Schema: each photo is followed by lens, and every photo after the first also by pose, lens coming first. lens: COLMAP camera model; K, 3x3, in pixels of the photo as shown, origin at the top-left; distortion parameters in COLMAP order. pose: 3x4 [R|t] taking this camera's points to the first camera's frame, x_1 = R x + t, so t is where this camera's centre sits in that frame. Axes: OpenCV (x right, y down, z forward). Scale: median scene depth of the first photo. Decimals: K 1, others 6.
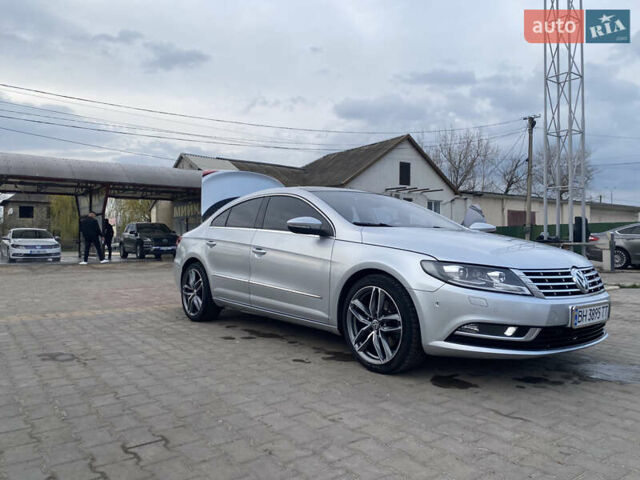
lens RADIAL K [[495.2, 0, 320.0], [0, 495.2, 240.0], [0, 0, 1]] dist [0.003308, -0.005294]
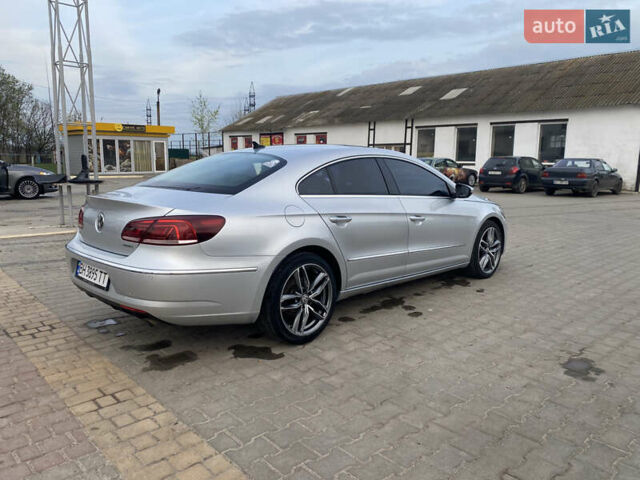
lens RADIAL K [[490.4, 0, 320.0], [0, 490.4, 240.0], [0, 0, 1]] dist [-0.005679, -0.009172]
pose [[-0.090856, -0.165453, 0.982024, -1.150731], [-0.013714, 0.986217, 0.164890, -0.099326], [-0.995770, 0.001514, -0.091873, 1.382362]]
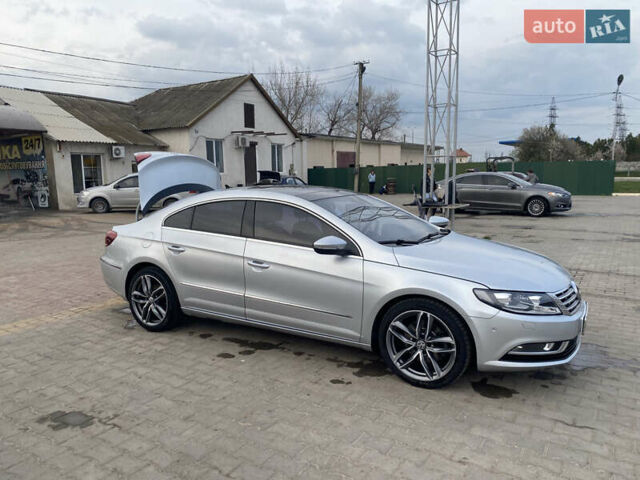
lens RADIAL K [[490.4, 0, 320.0], [0, 490.4, 240.0], [0, 0, 1]] dist [-0.005679, -0.009172]
pose [[0.930442, -0.060248, 0.361452, -0.376131], [0.008358, 0.989624, 0.143438, -0.169468], [-0.366344, -0.130440, 0.921291, 0.108320]]
